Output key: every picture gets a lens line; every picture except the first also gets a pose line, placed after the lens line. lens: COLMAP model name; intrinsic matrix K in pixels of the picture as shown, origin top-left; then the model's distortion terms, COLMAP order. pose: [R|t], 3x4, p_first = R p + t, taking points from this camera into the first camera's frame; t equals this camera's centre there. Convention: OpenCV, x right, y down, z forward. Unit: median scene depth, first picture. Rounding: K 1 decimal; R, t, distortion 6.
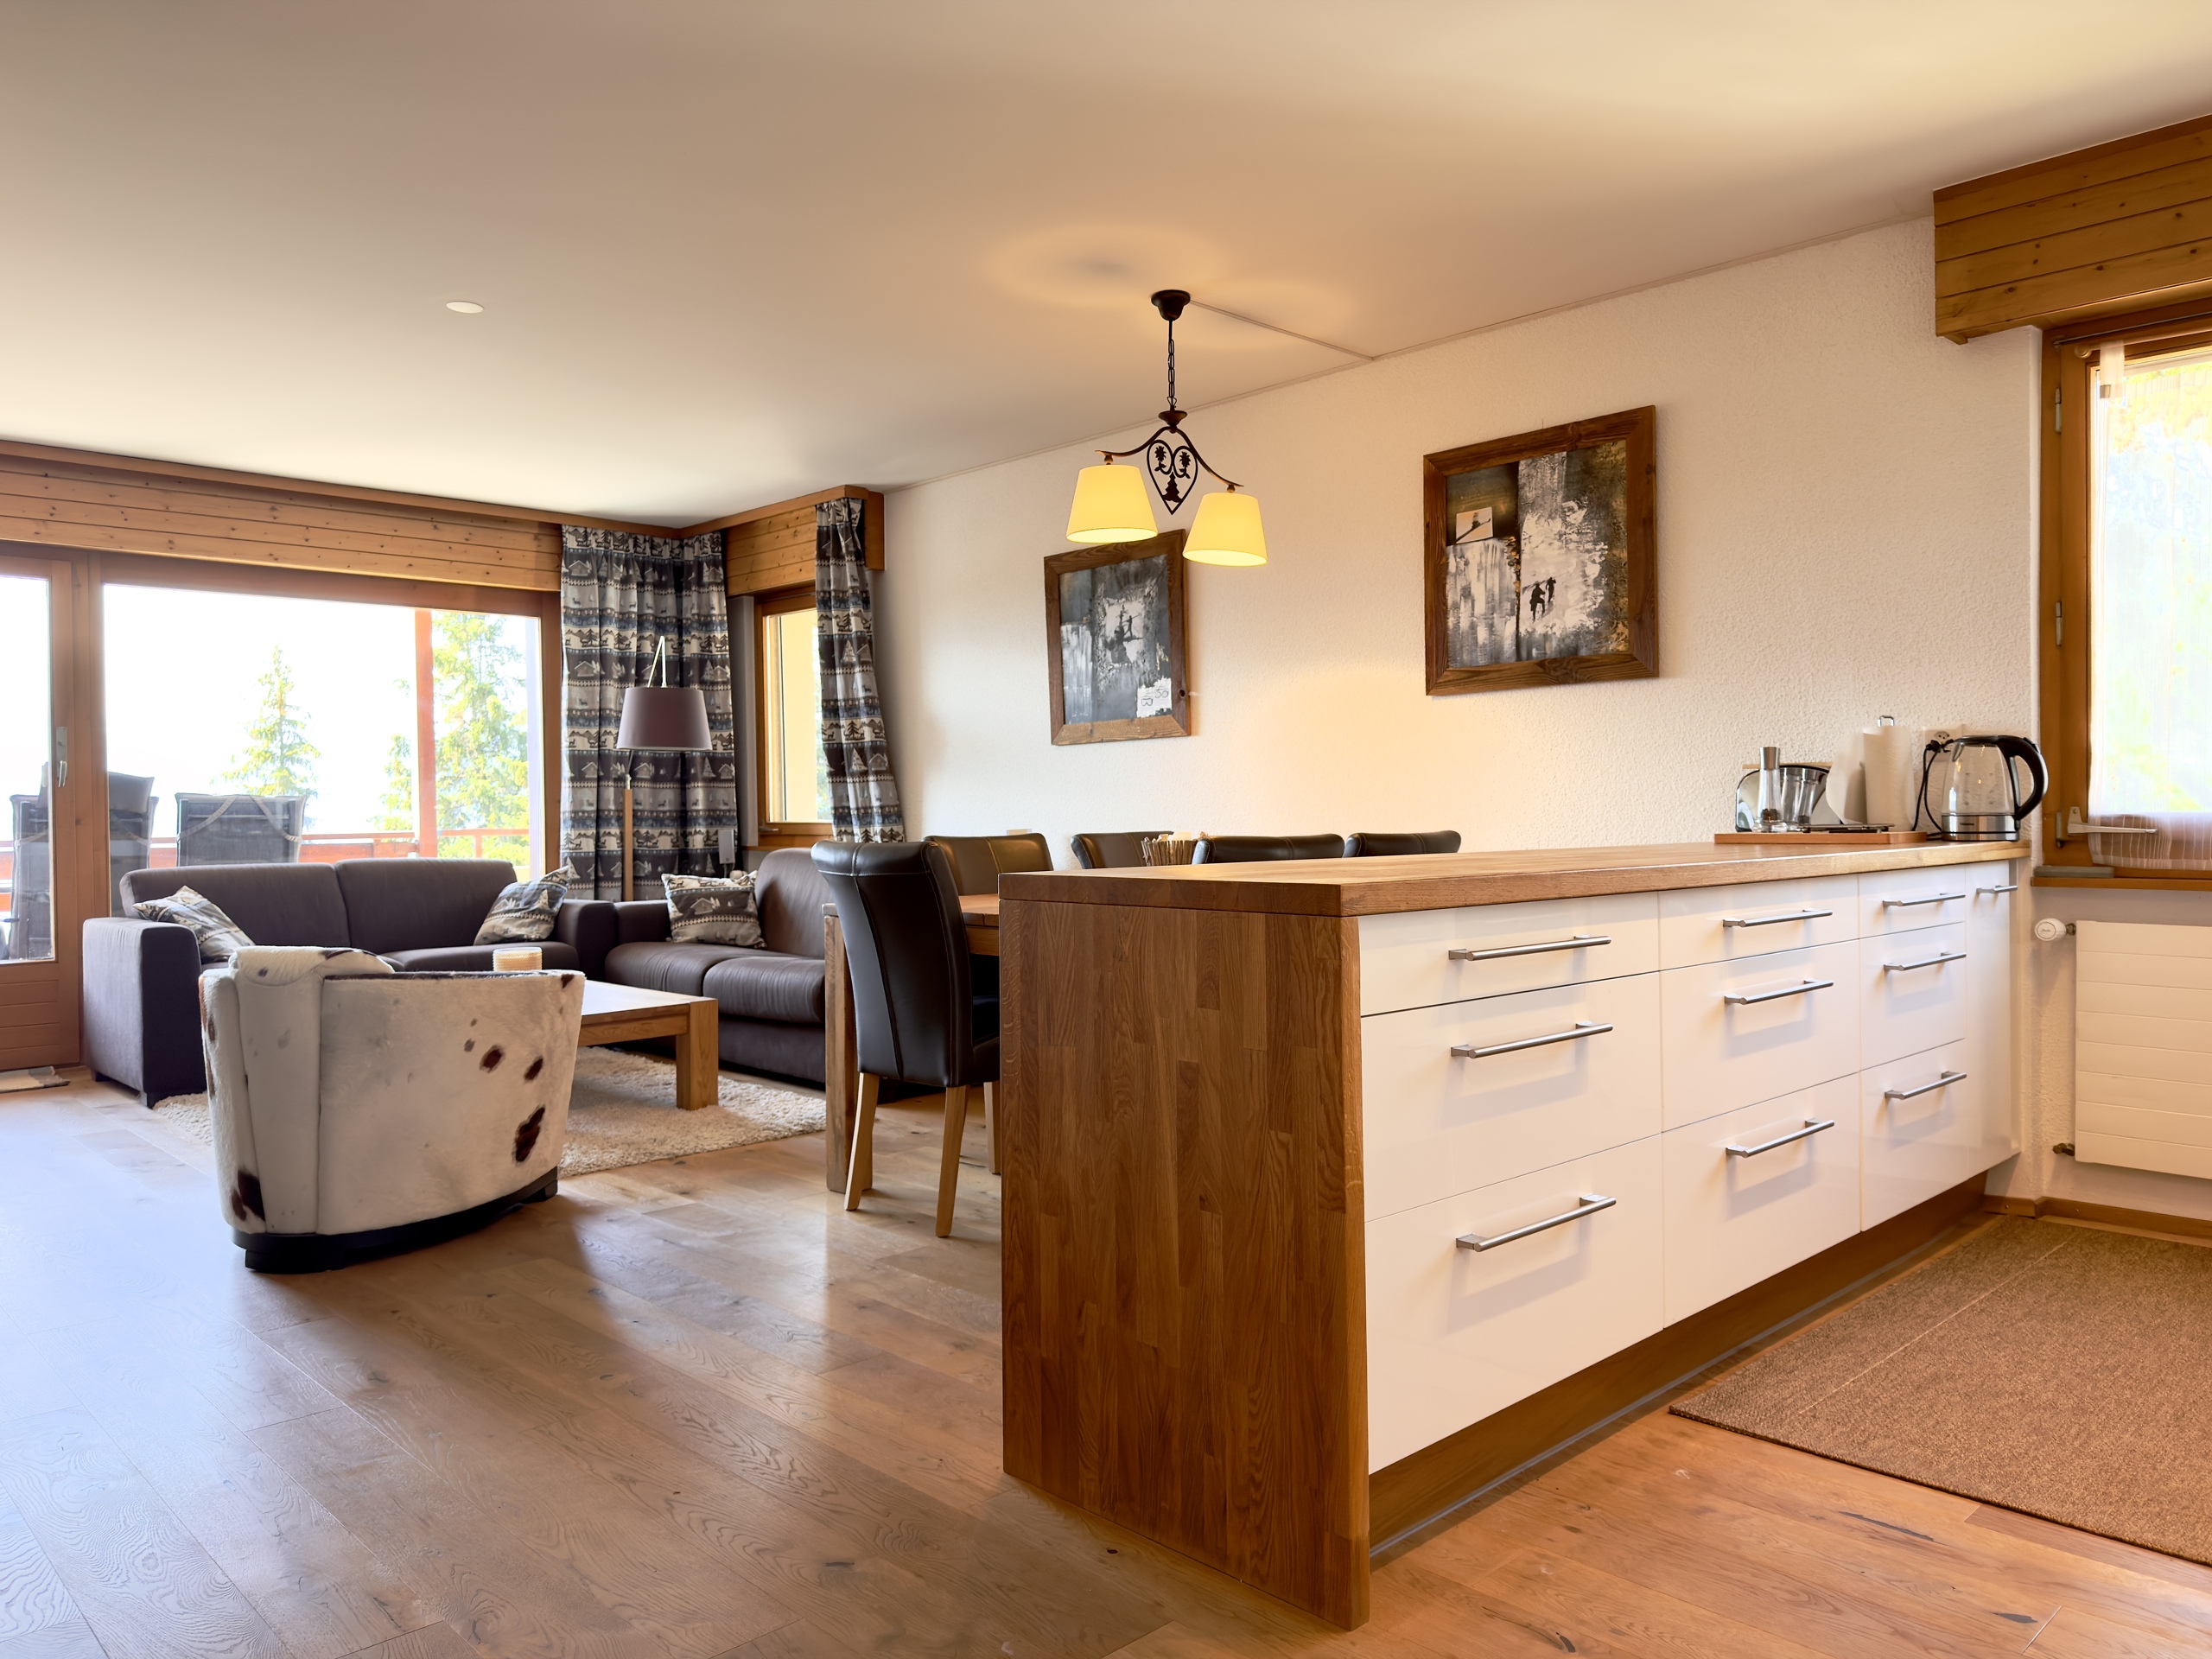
lens RADIAL K [[1518.4, 0, 1092.6], [0, 1518.4, 837.9], [0, 0, 1]] dist [0.081444, -0.109626]
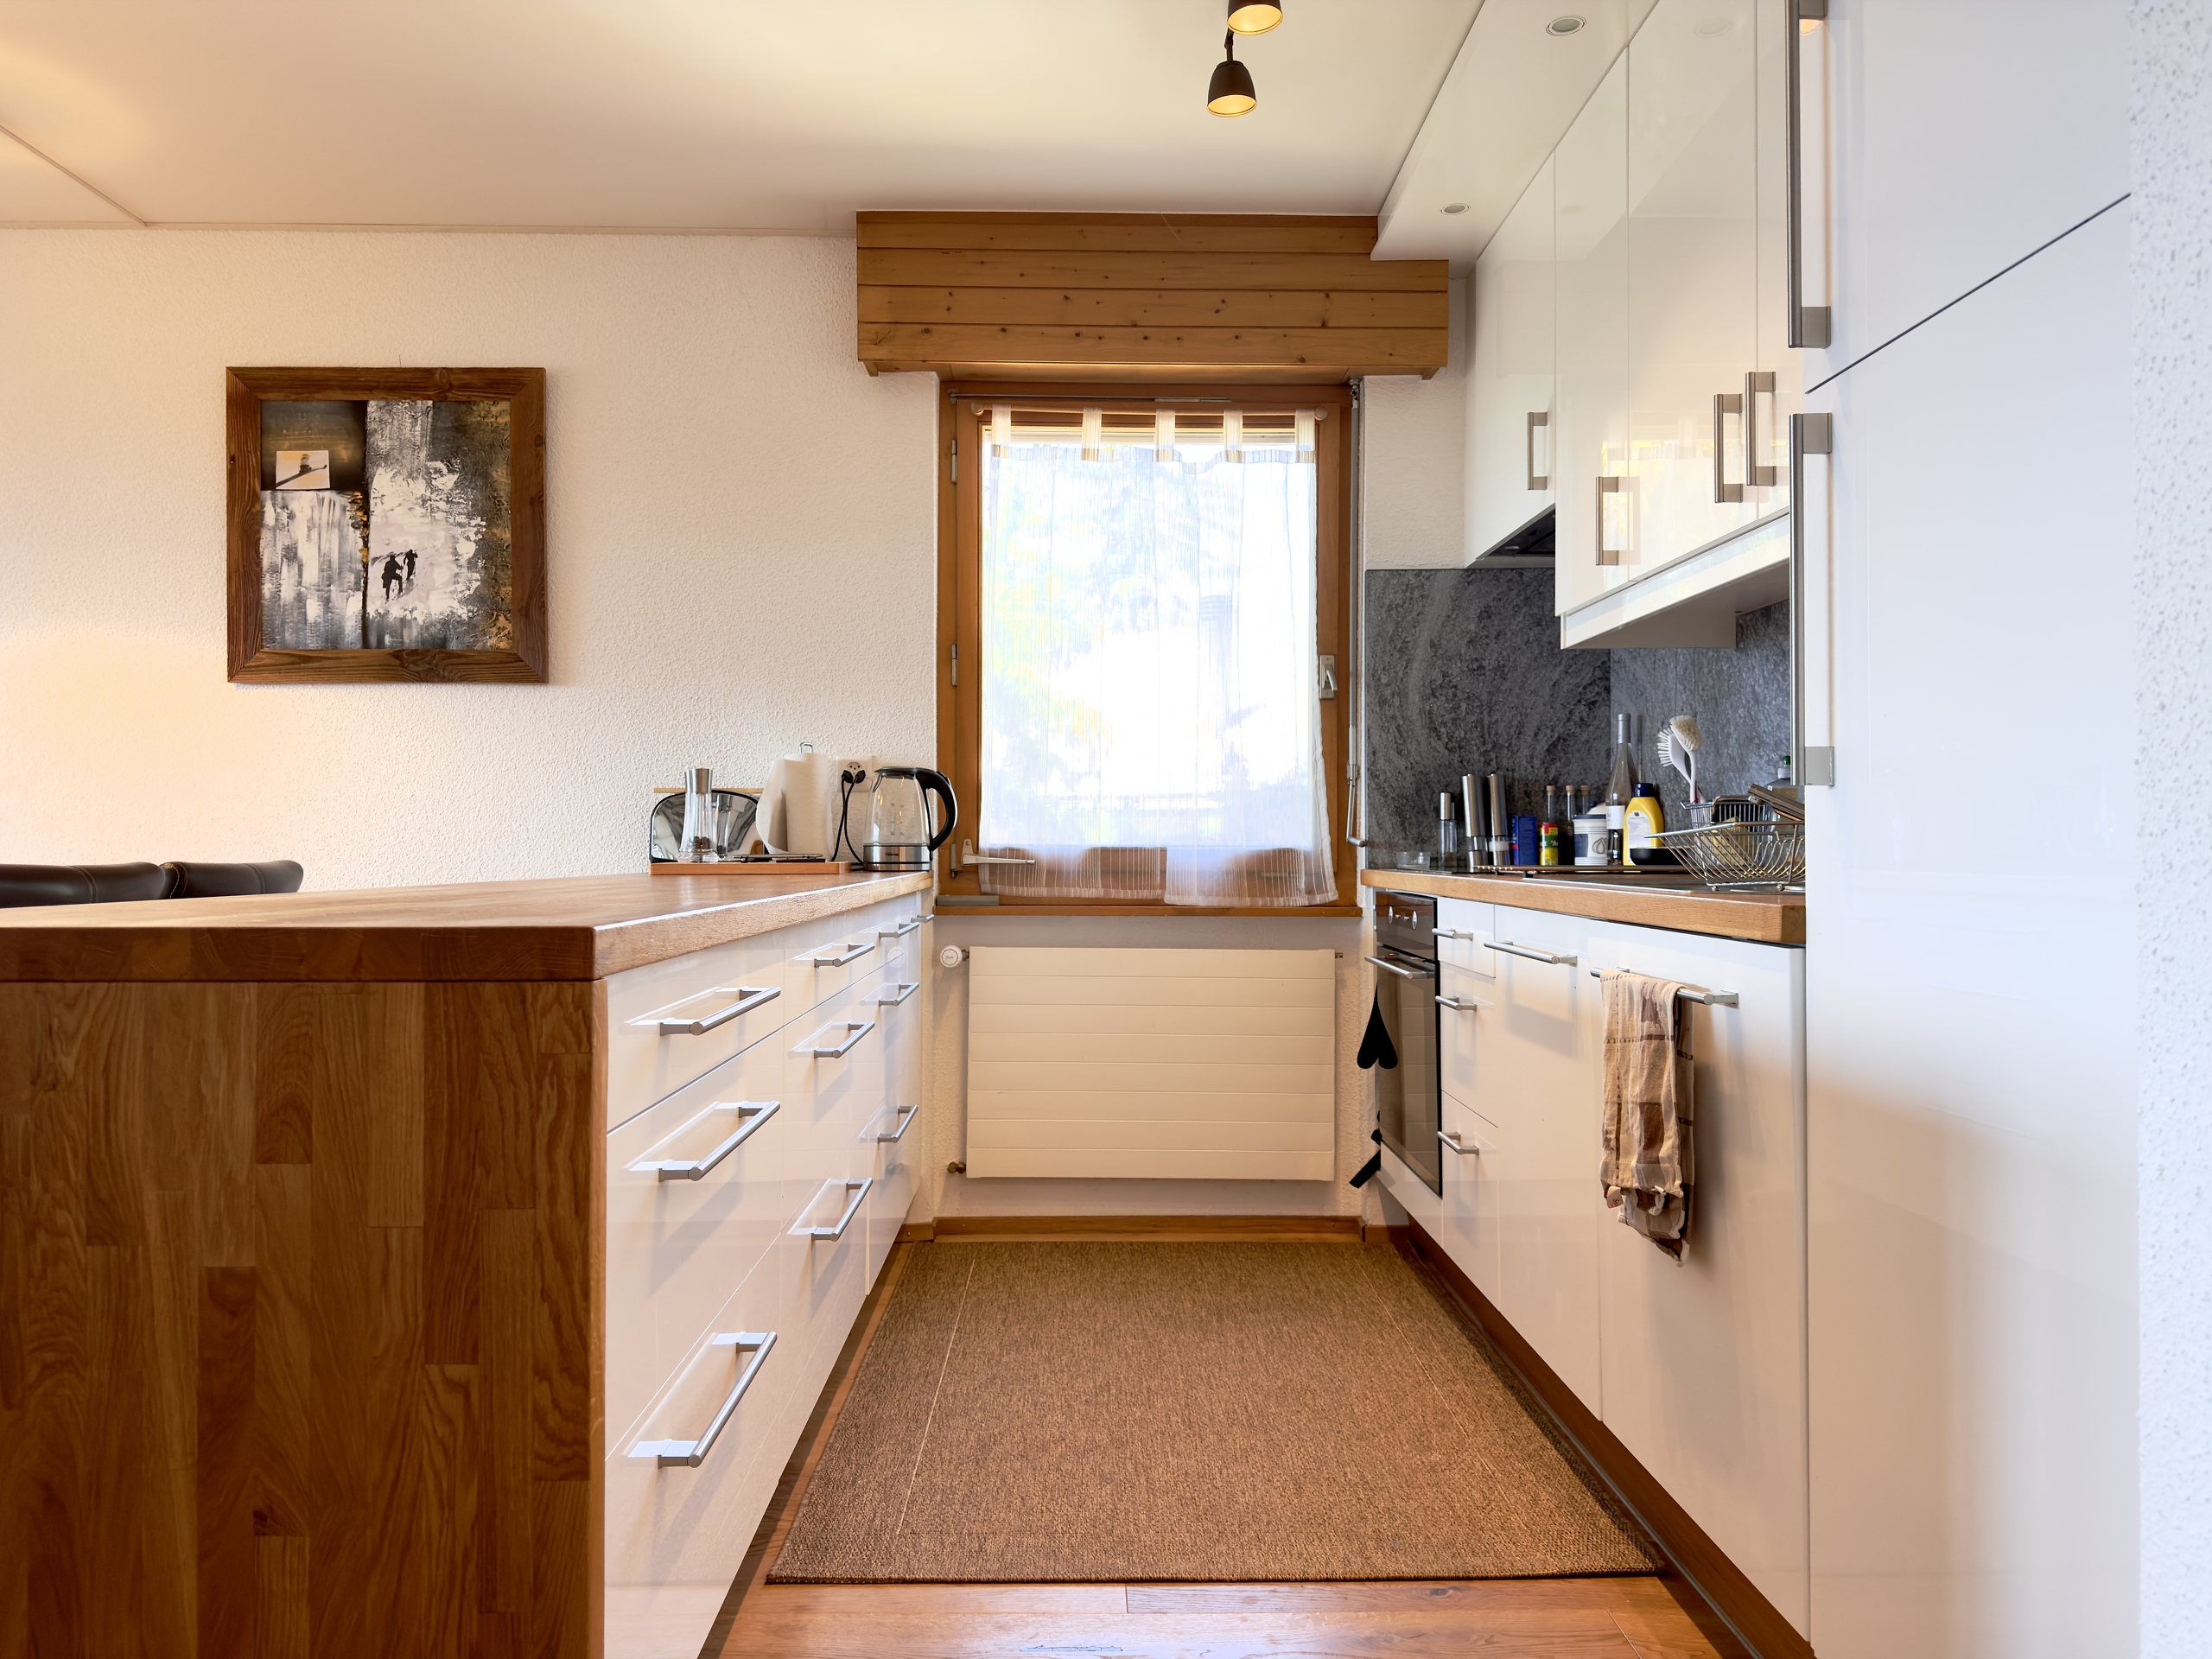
lens RADIAL K [[1518.4, 0, 1031.3], [0, 1518.4, 835.8], [0, 0, 1]] dist [0.081444, -0.109626]
pose [[0.680571, 0.018700, 0.732443, -0.072966], [0.001989, 0.999623, -0.027369, 0.004860], [-0.732679, 0.020083, 0.680278, 0.206741]]
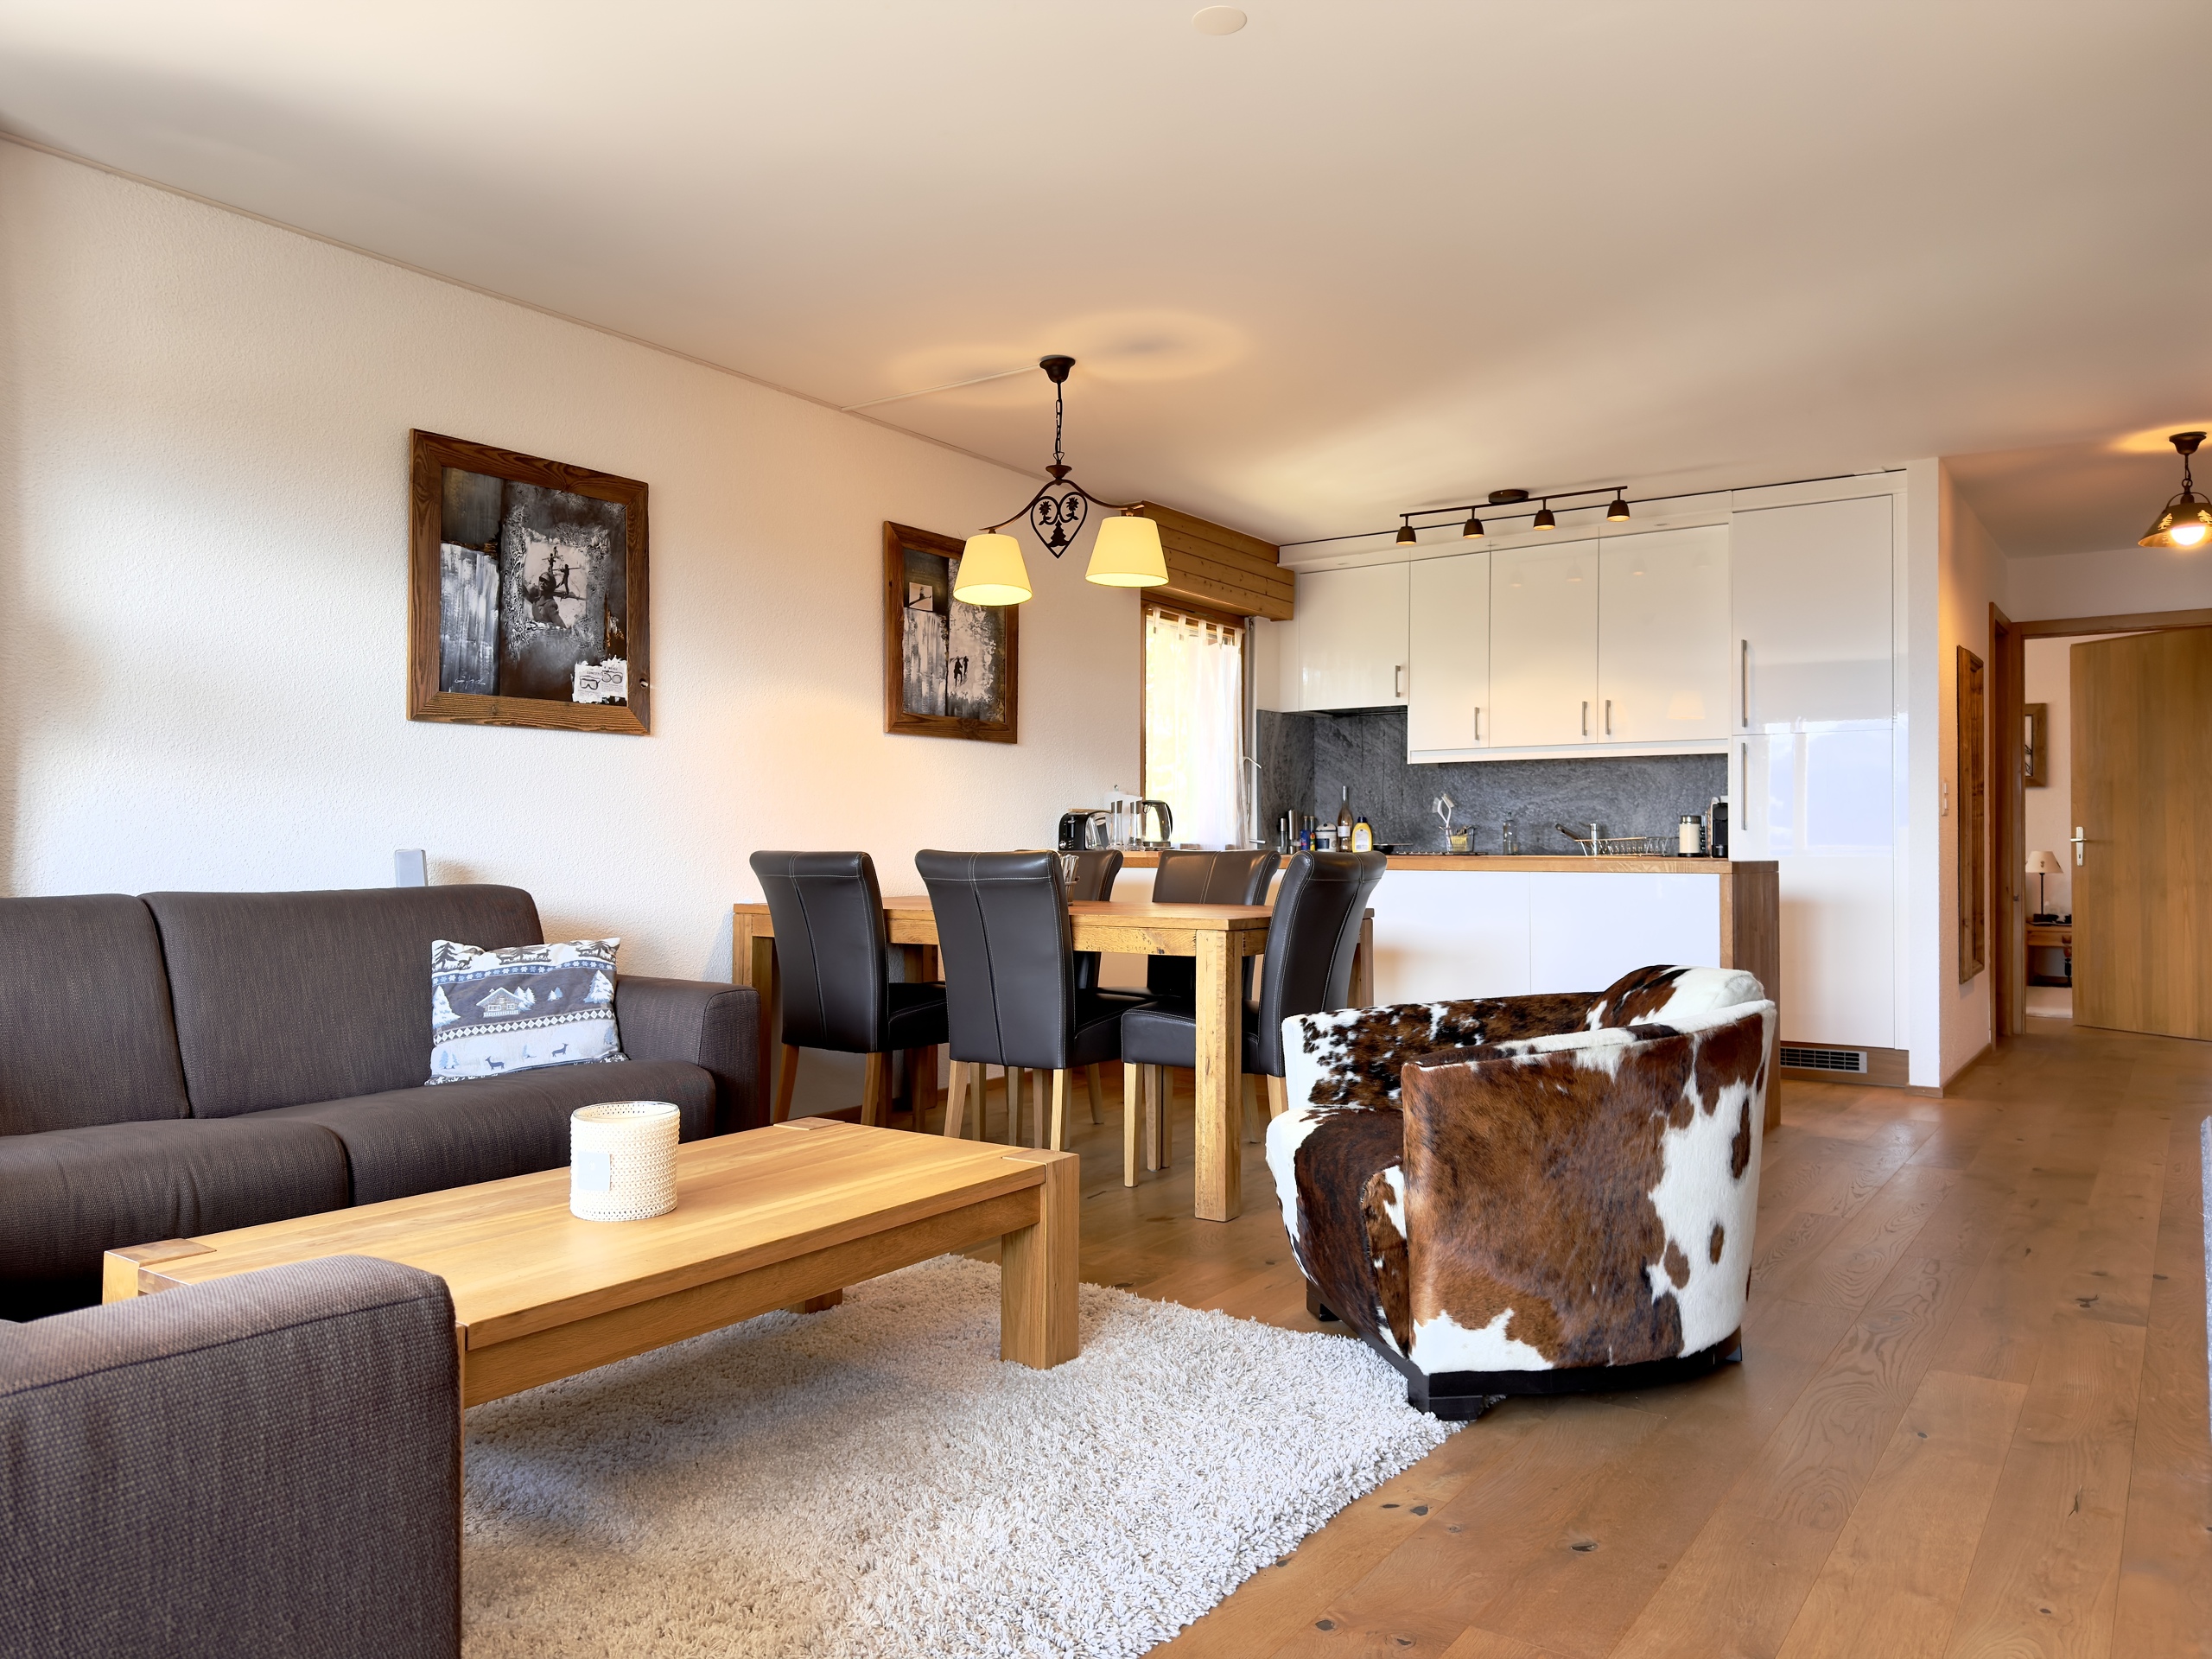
lens RADIAL K [[1518.4, 0, 1074.7], [0, 1518.4, 866.4], [0, 0, 1]] dist [0.081444, -0.109626]
pose [[-0.176444, 0.000408, 0.984311, -0.999423], [0.015025, 0.999885, 0.002279, 0.007136], [-0.984196, 0.015191, -0.176430, 1.151198]]
